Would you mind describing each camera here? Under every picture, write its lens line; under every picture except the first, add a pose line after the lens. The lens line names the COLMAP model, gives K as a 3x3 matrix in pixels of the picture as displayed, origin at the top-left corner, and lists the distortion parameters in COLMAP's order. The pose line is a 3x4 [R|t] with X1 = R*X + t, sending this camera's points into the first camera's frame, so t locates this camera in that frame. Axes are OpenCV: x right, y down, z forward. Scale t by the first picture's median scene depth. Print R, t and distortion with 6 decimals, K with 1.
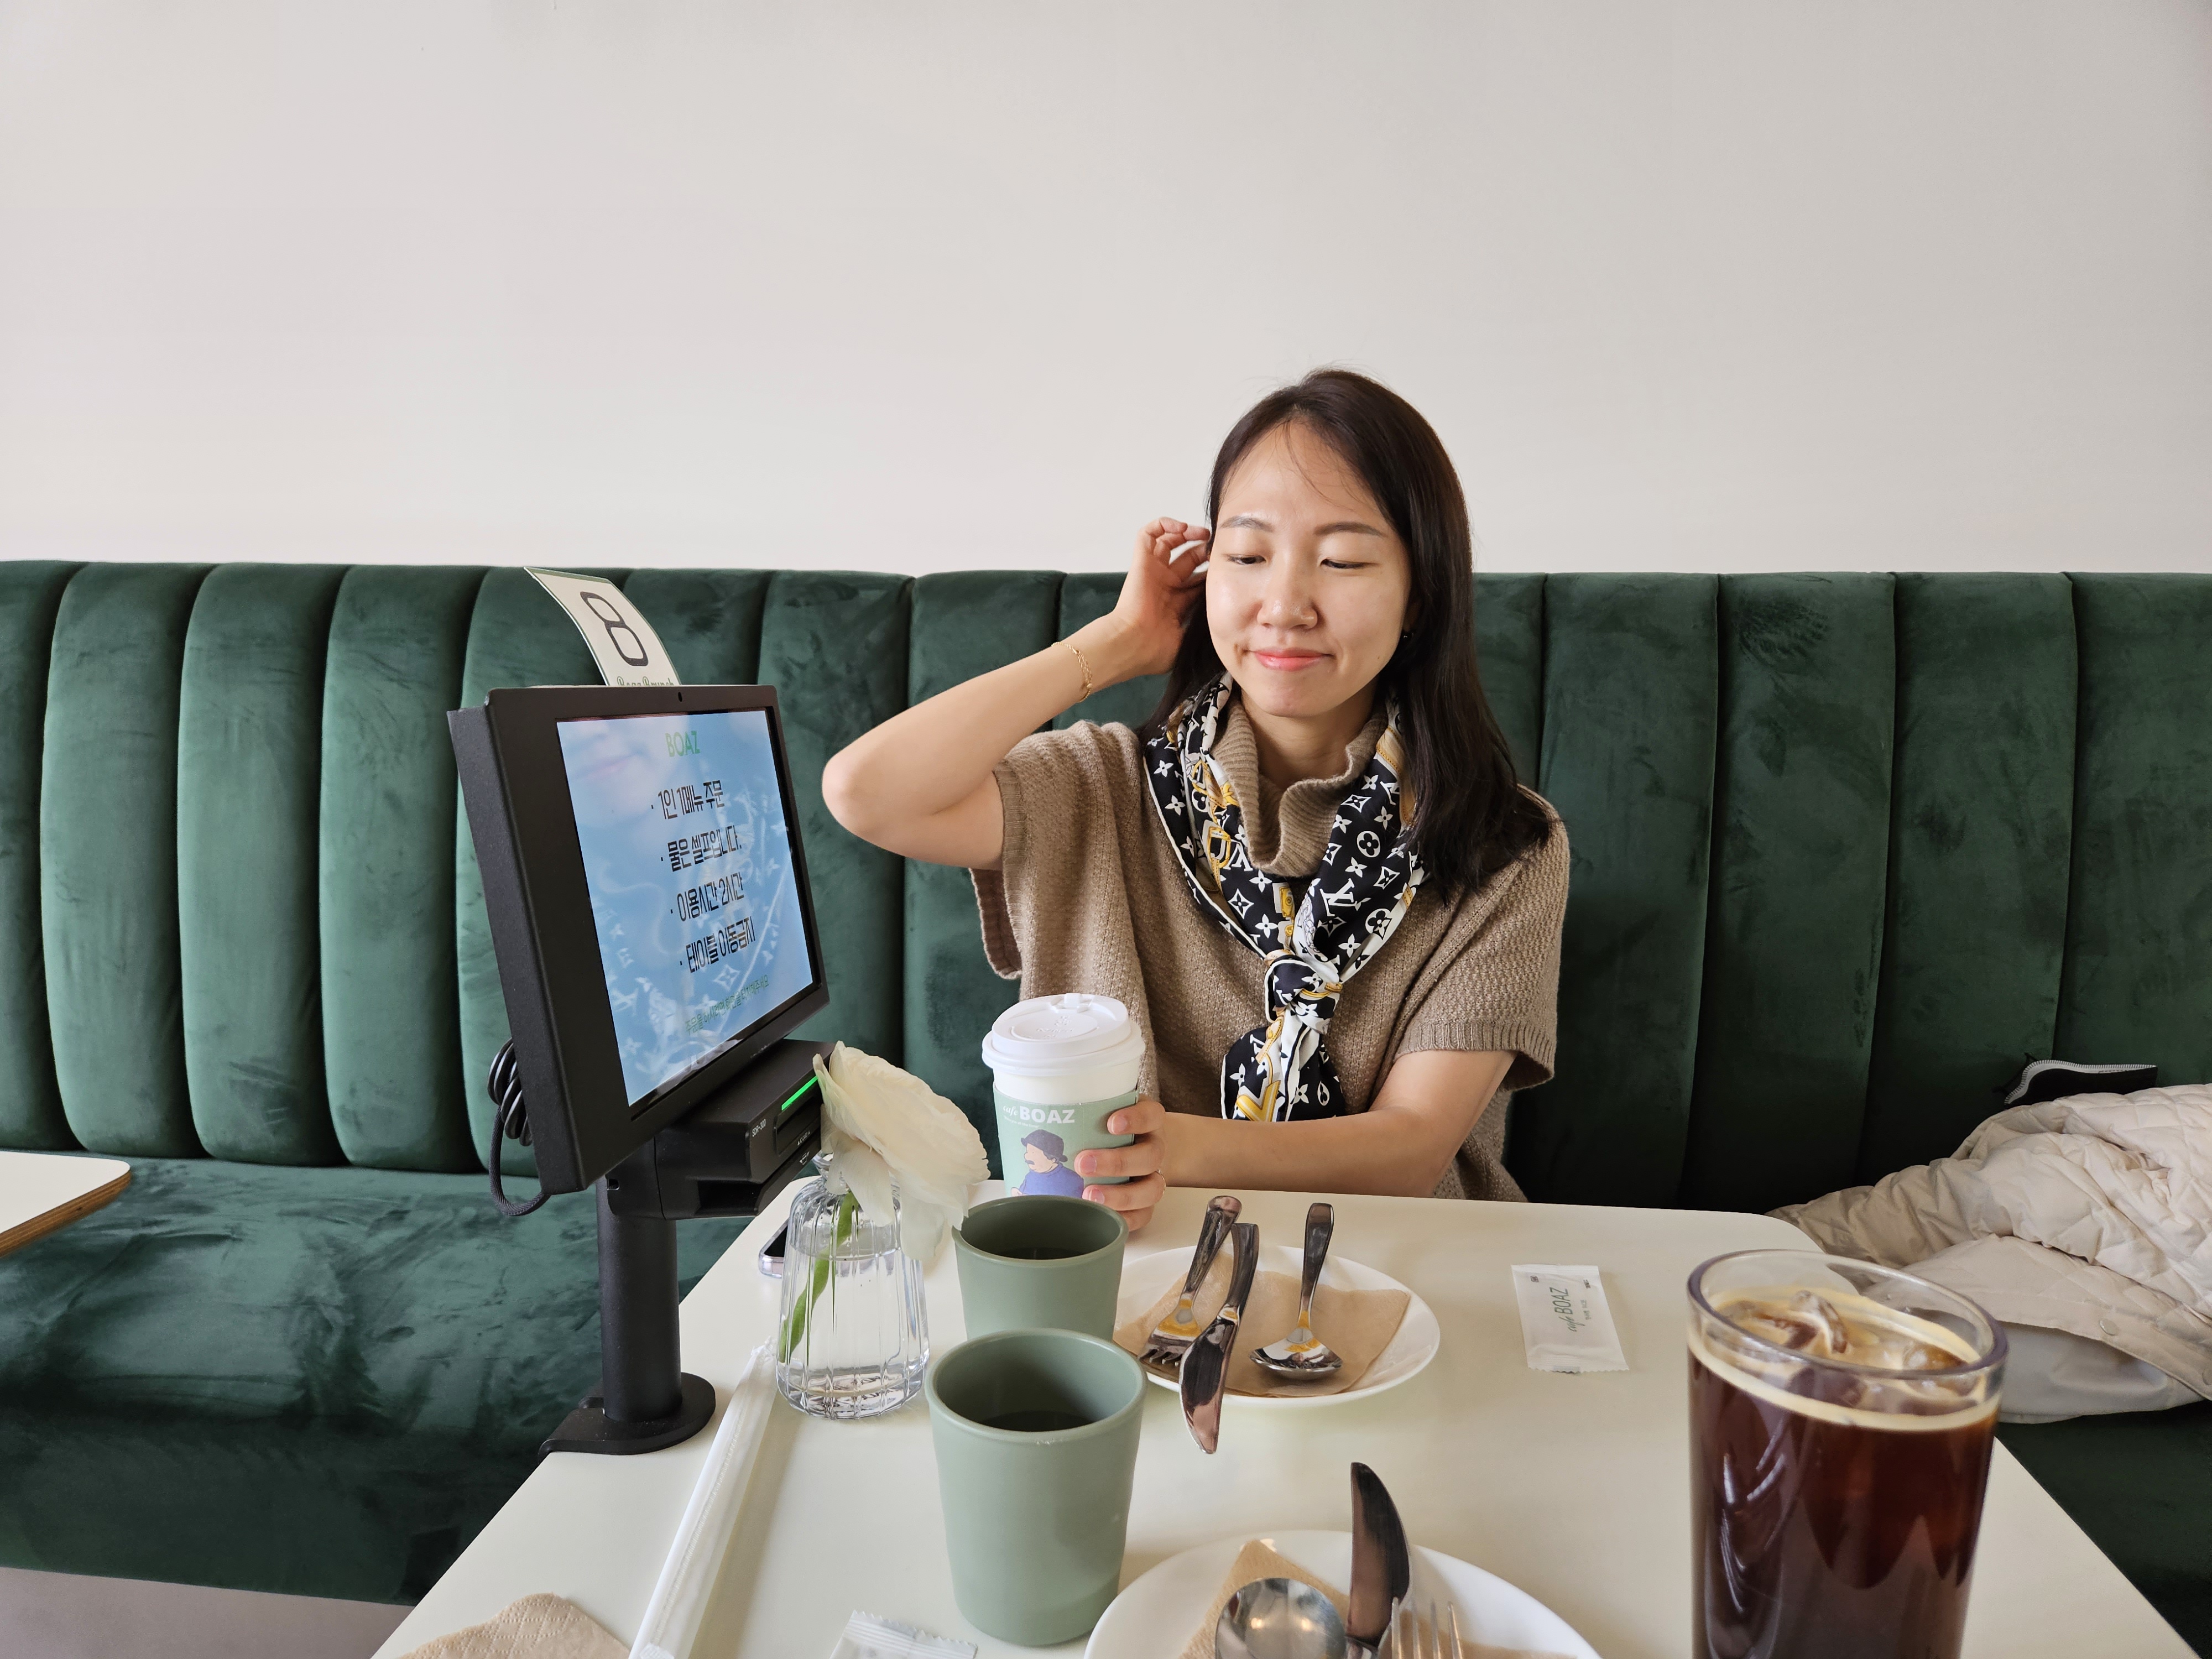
lens RADIAL K [[1479.4, 0, 1085.2], [0, 1479.4, 829.0], [0, 0, 1]] dist [0.068290, -0.049487]
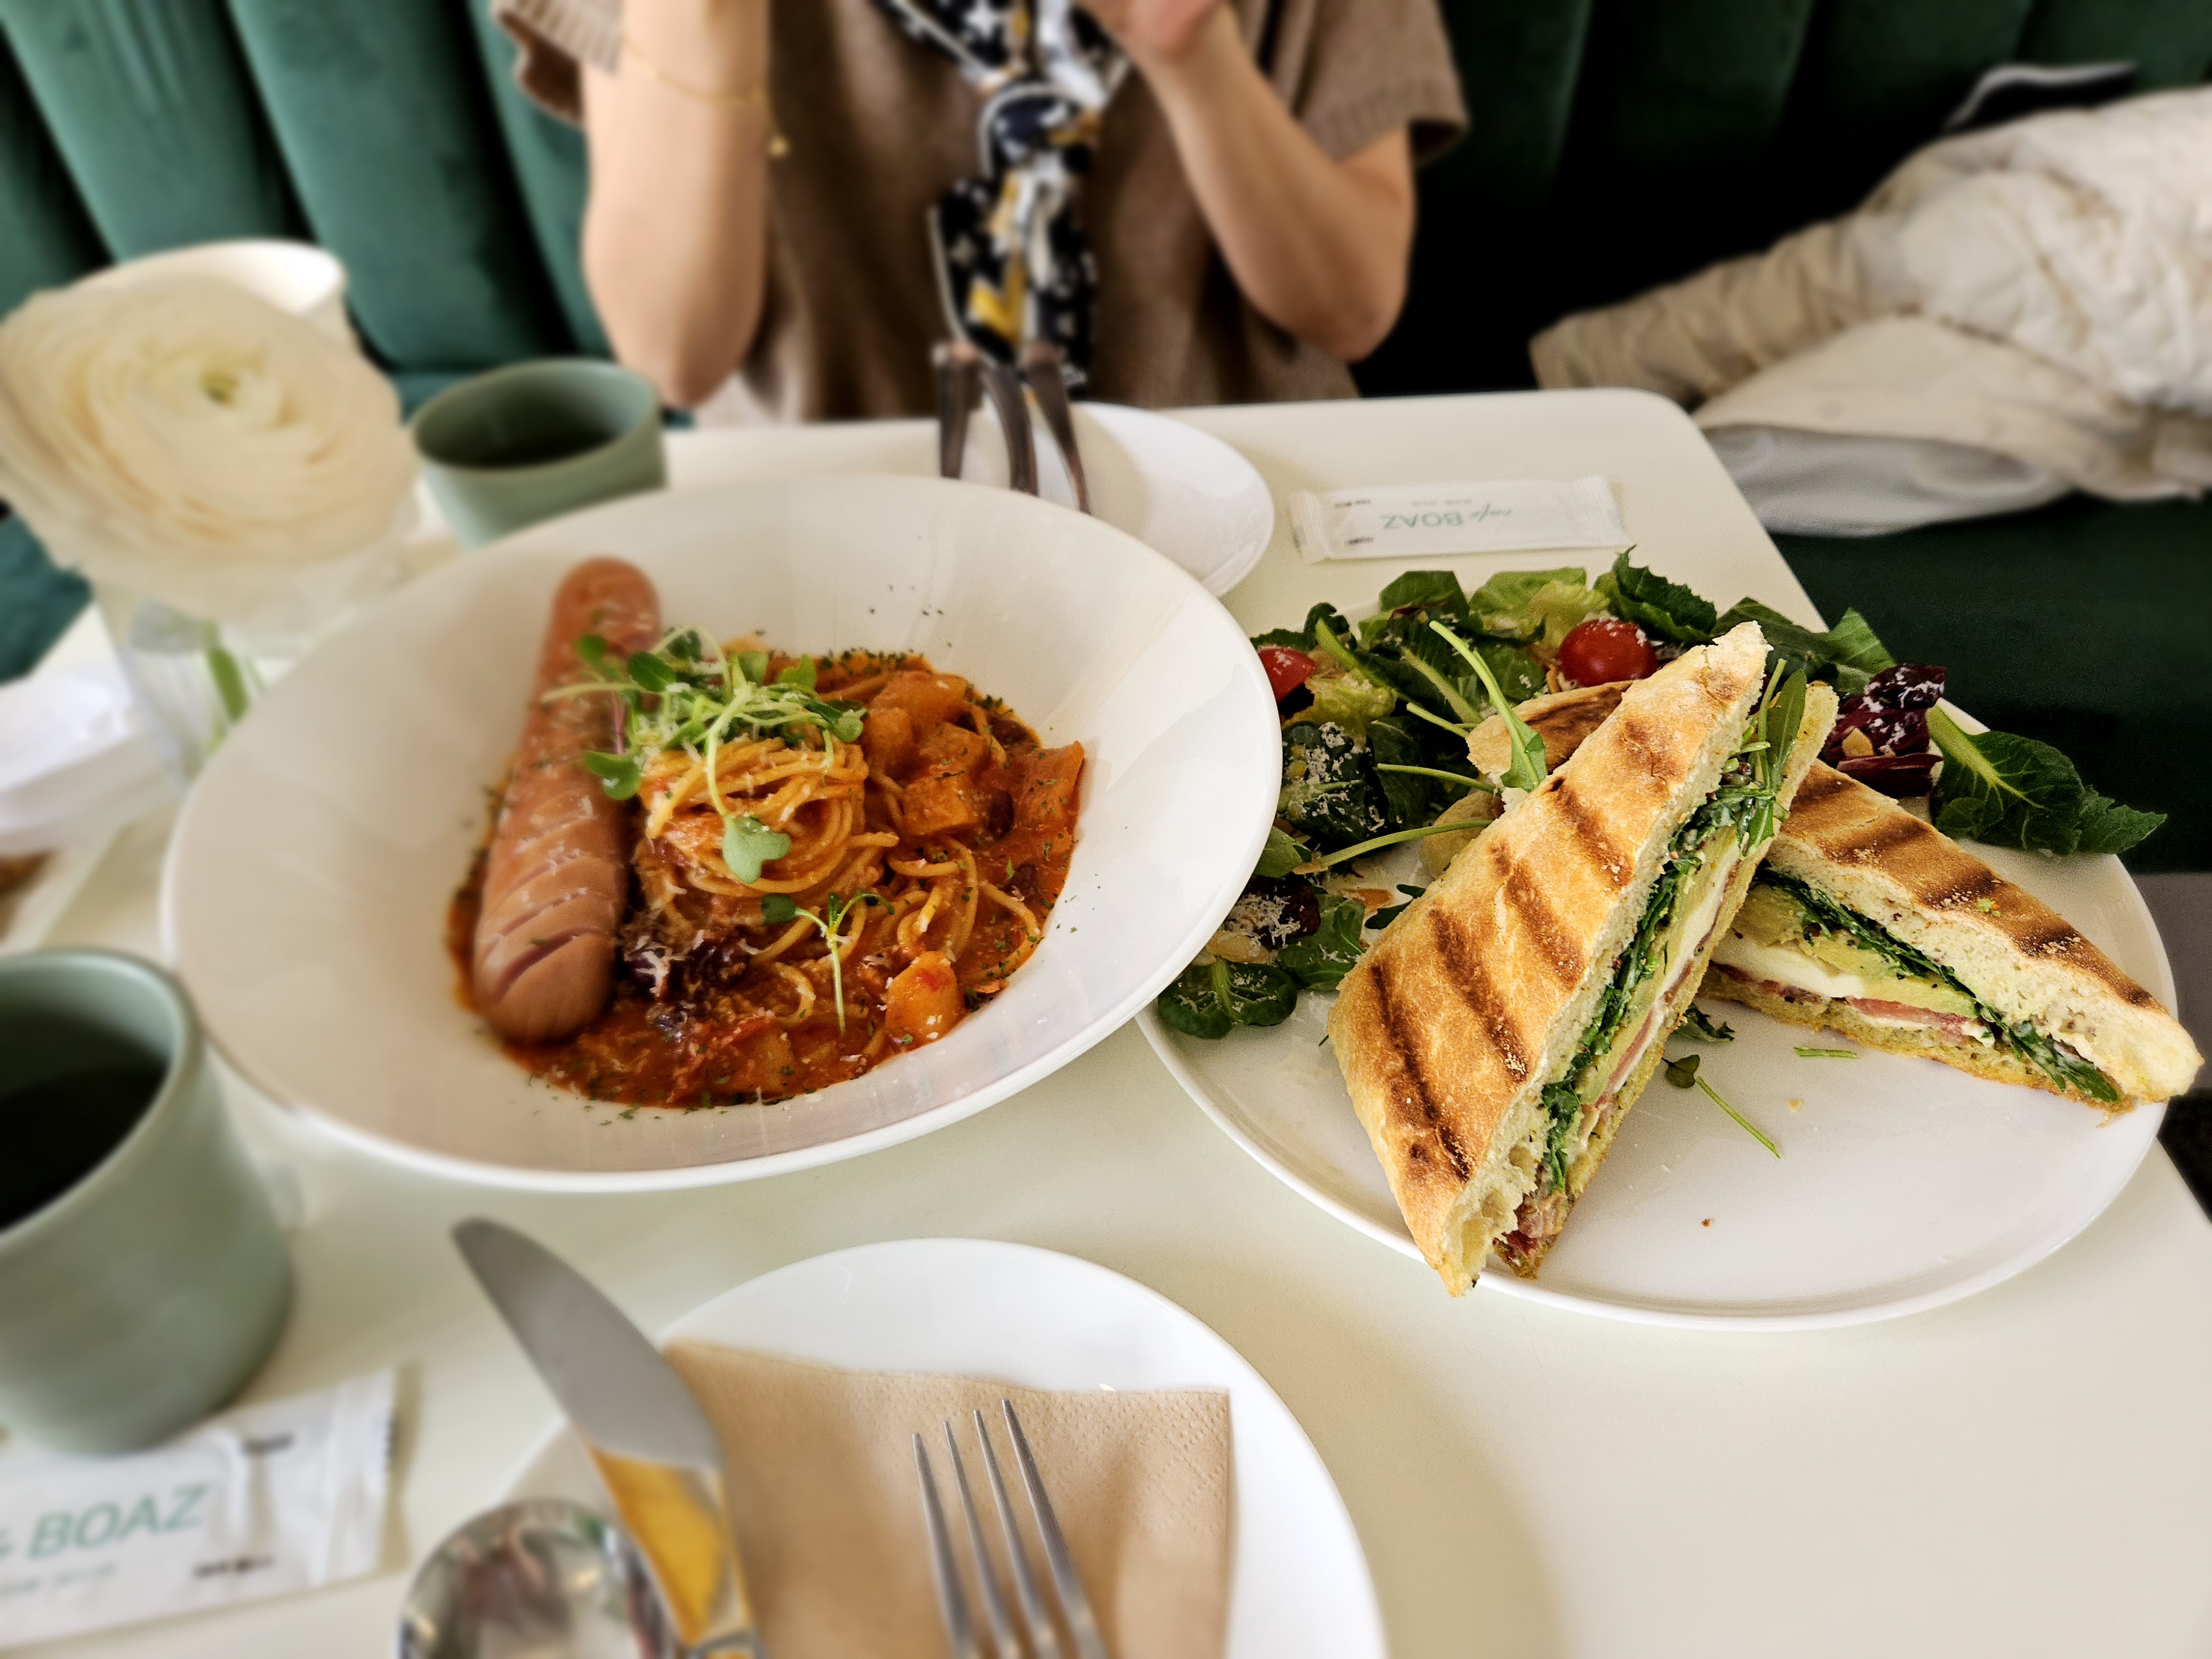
lens RADIAL K [[1505.1, 0, 1118.8], [0, 1505.1, 810.0], [0, 0, 1]] dist [0.043120, -0.037570]
pose [[0.989876, -0.117795, 0.079183, 0.079017], [0.052523, 0.822279, 0.566656, 0.001175], [-0.131860, -0.556760, 0.820141, 0.203790]]
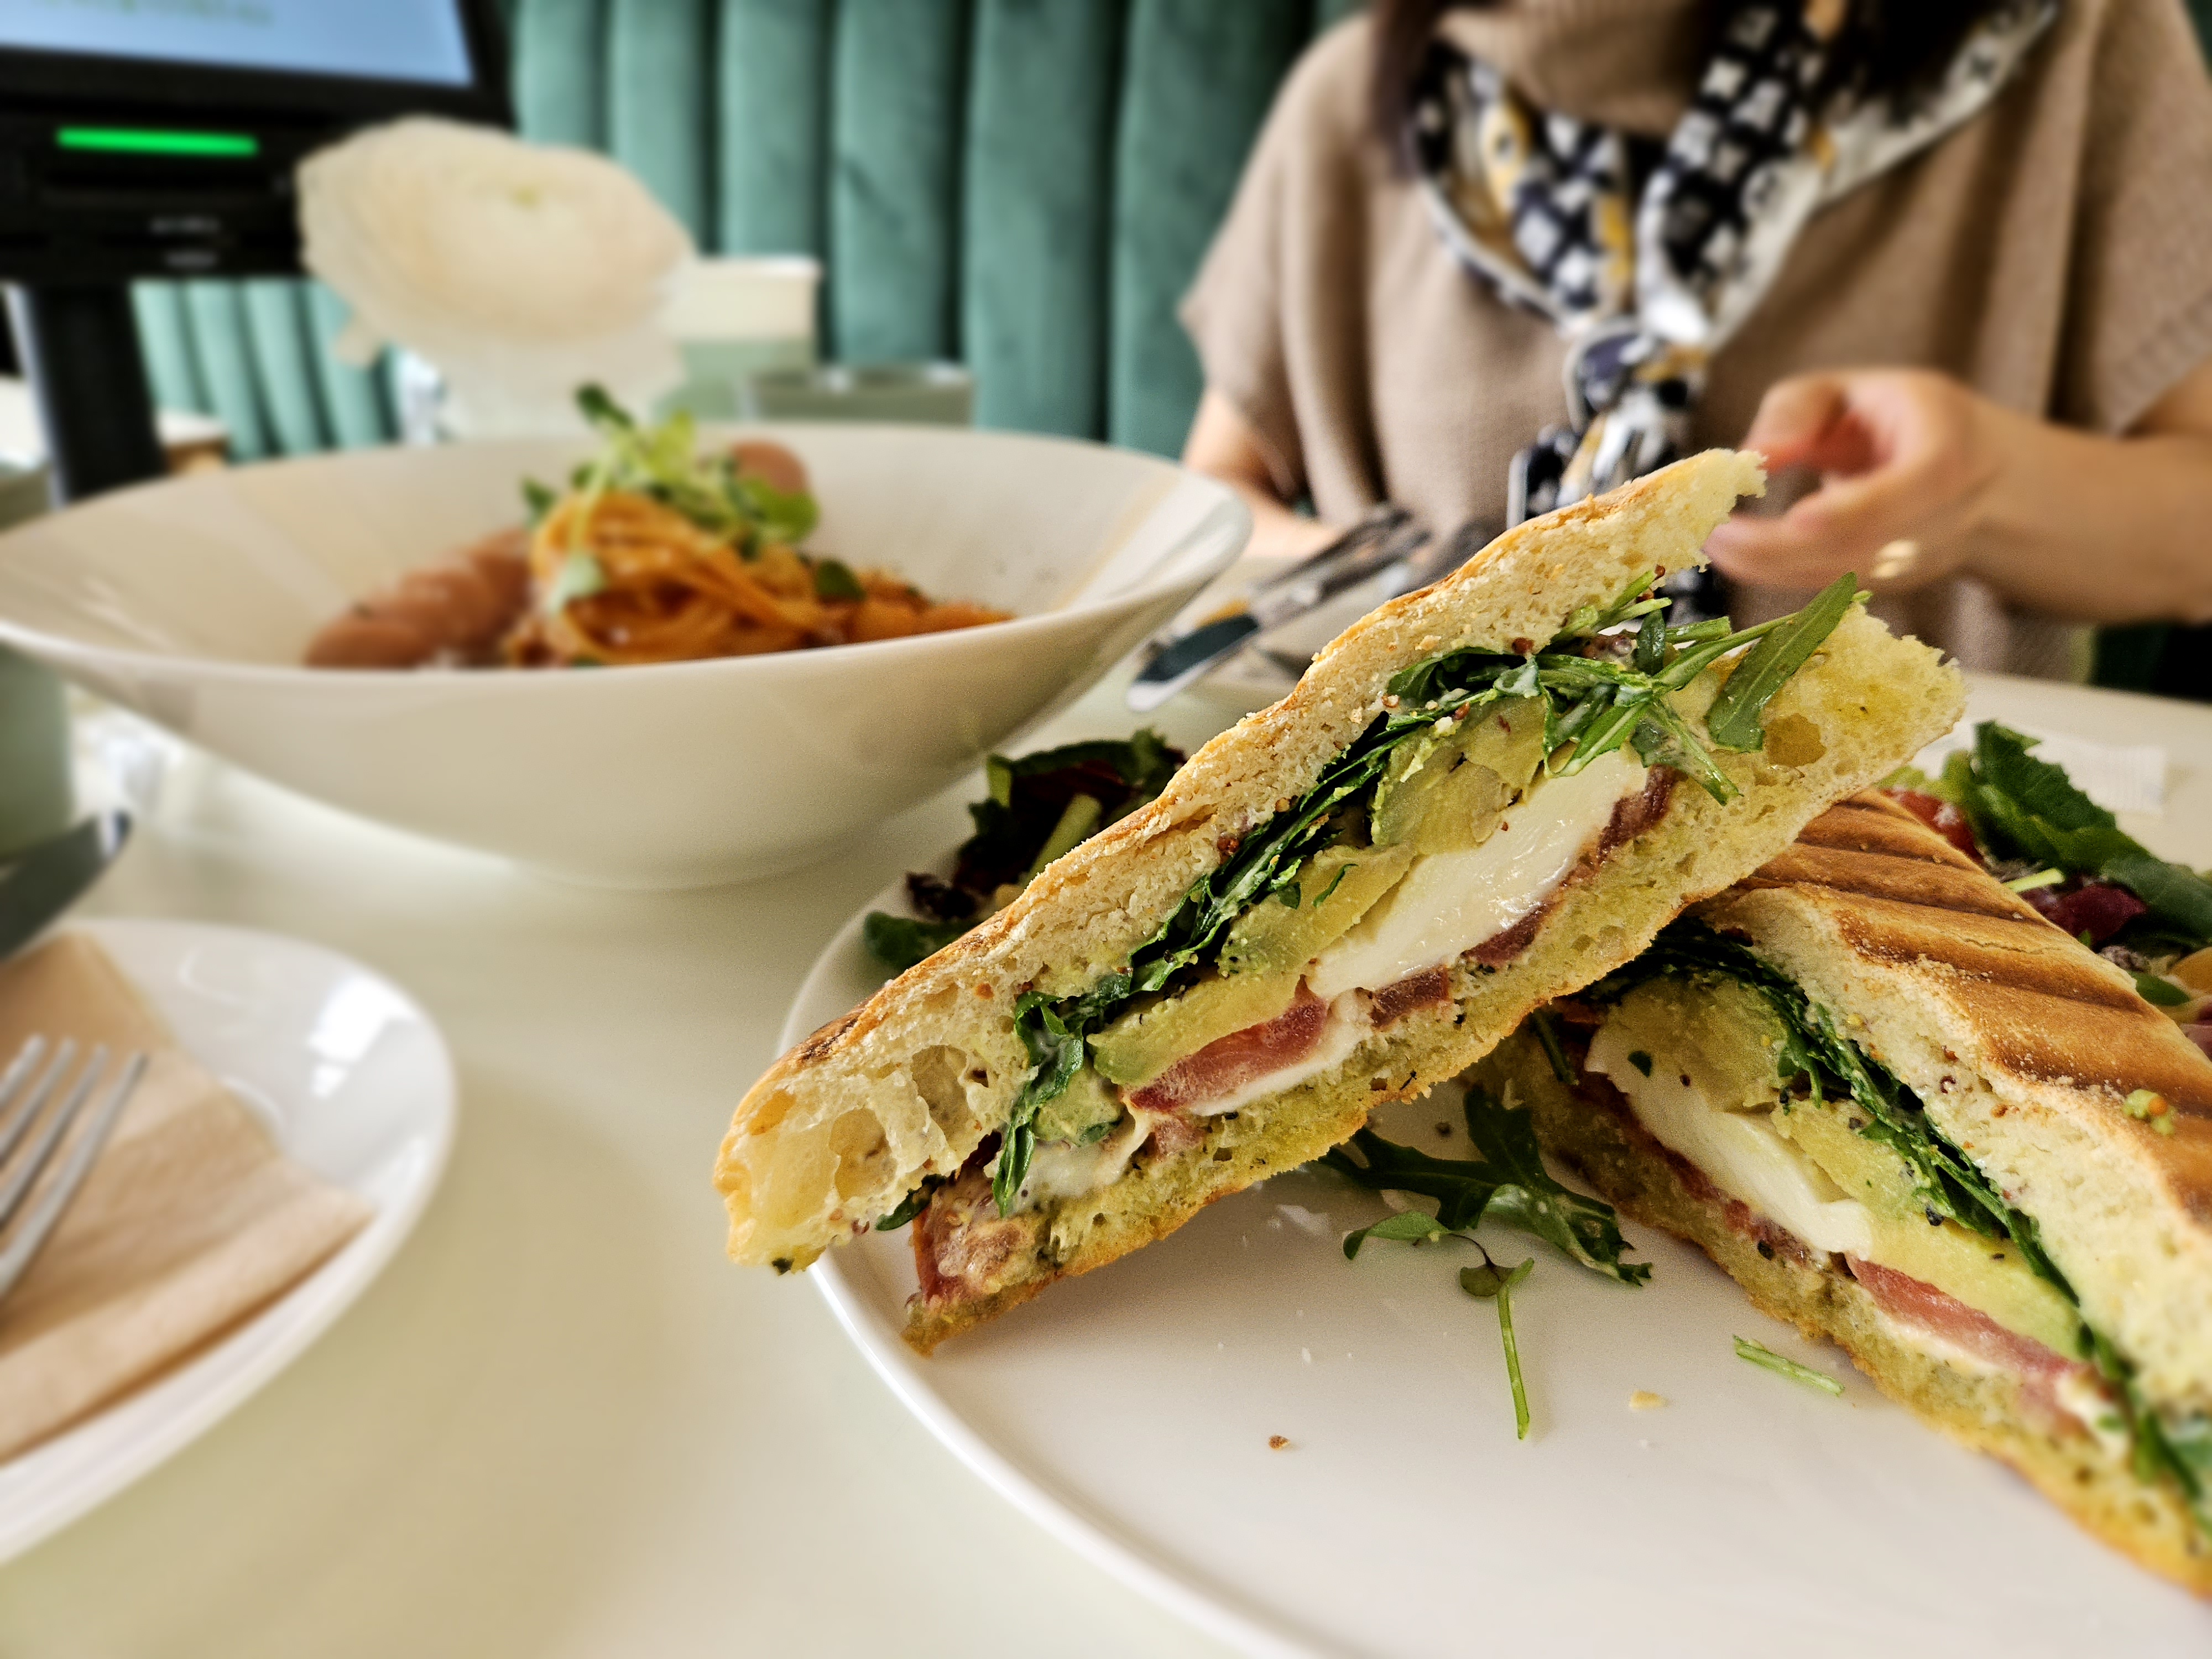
lens RADIAL K [[1505.1, 0, 1106.1], [0, 1505.1, 853.1], [0, 0, 1]] dist [0.043120, -0.037570]
pose [[0.875119, 0.184801, -0.447231, 0.208006], [-0.050593, 0.954083, 0.295240, 0.108046], [0.481256, -0.235743, 0.844285, 0.249924]]
